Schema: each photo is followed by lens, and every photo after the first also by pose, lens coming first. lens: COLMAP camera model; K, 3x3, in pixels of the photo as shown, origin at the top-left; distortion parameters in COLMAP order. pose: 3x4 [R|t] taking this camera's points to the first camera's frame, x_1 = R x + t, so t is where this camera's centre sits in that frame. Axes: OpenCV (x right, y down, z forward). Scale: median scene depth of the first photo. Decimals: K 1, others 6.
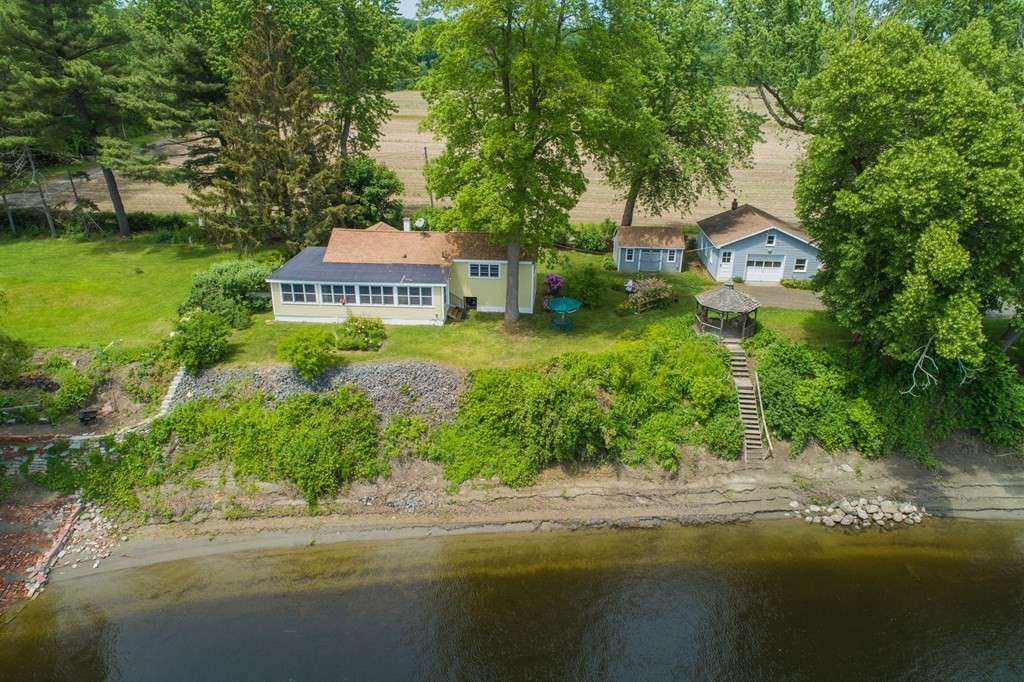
lens RADIAL K [[682.9, 0, 514.5], [0, 682.9, 342.1], [0, 0, 1]] dist [-0.011211, 0.008717]
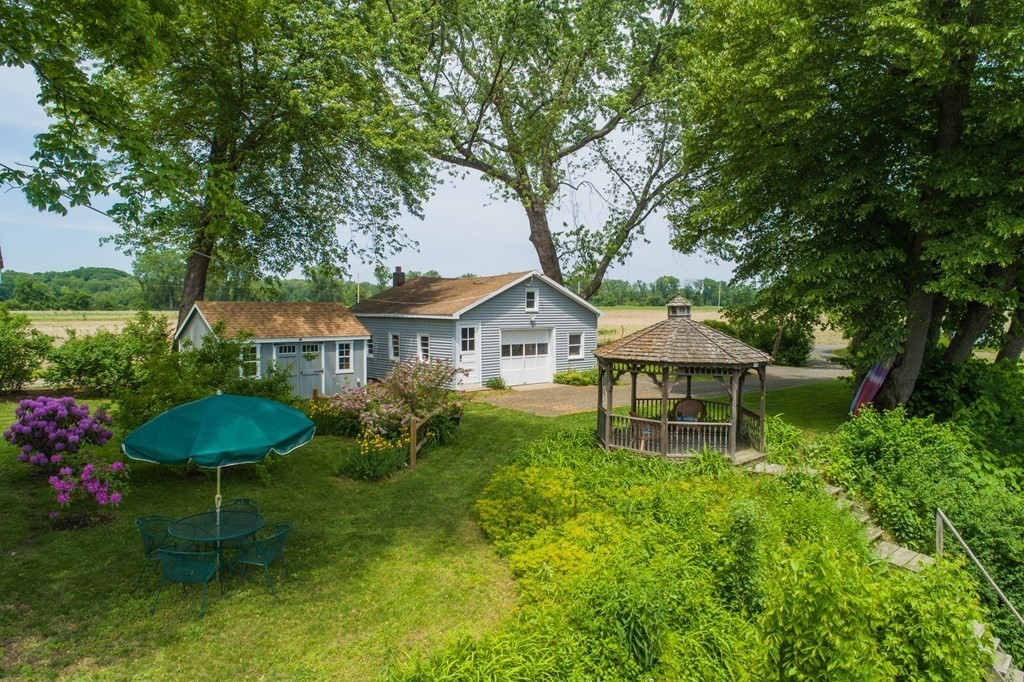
lens RADIAL K [[682.9, 0, 508.9], [0, 682.9, 340.7], [0, 0, 1]] dist [-0.011211, 0.008717]
pose [[0.702256, -0.046359, 0.710413, -0.003575], [0.283733, 0.933428, -0.219564, -0.017350], [-0.652941, 0.355758, 0.668659, 0.922259]]
